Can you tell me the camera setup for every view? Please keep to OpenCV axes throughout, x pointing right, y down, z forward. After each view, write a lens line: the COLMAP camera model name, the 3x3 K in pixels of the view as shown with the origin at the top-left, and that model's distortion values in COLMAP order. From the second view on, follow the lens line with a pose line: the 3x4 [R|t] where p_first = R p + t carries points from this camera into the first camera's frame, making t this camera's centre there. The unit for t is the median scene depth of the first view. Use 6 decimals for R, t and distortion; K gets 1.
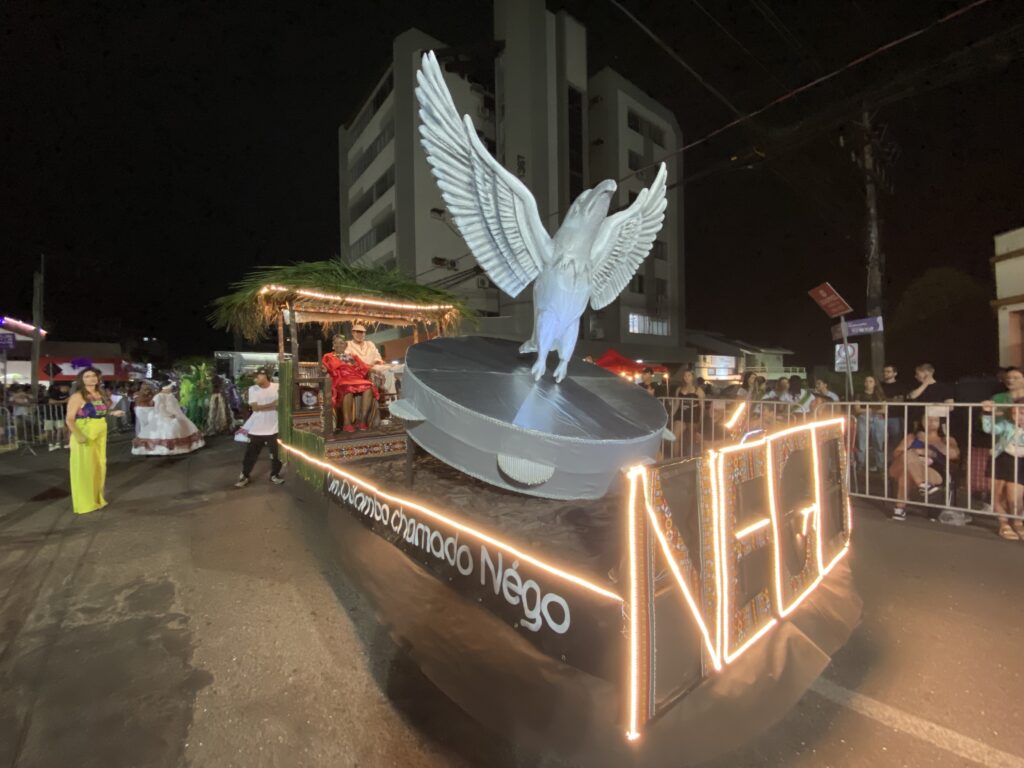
lens RADIAL K [[421.2, 0, 507.8], [0, 421.2, 387.9], [0, 0, 1]] dist [-0.010745, -0.001650]
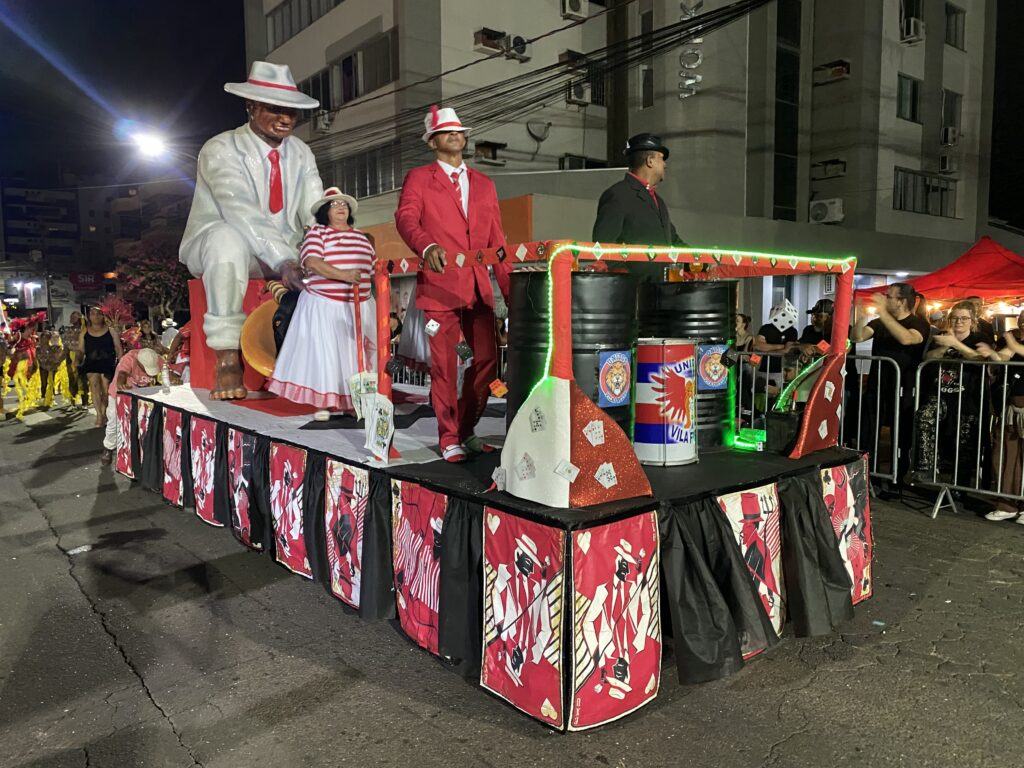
lens RADIAL K [[767.3, 0, 508.4], [0, 767.3, 393.4], [0, 0, 1]] dist [0.000824, 0.005906]
pose [[0.999867, 0.000768, 0.016297, -0.146904], [-0.002237, 0.995913, 0.090285, -0.003857], [-0.016161, -0.090309, 0.995783, 0.151676]]
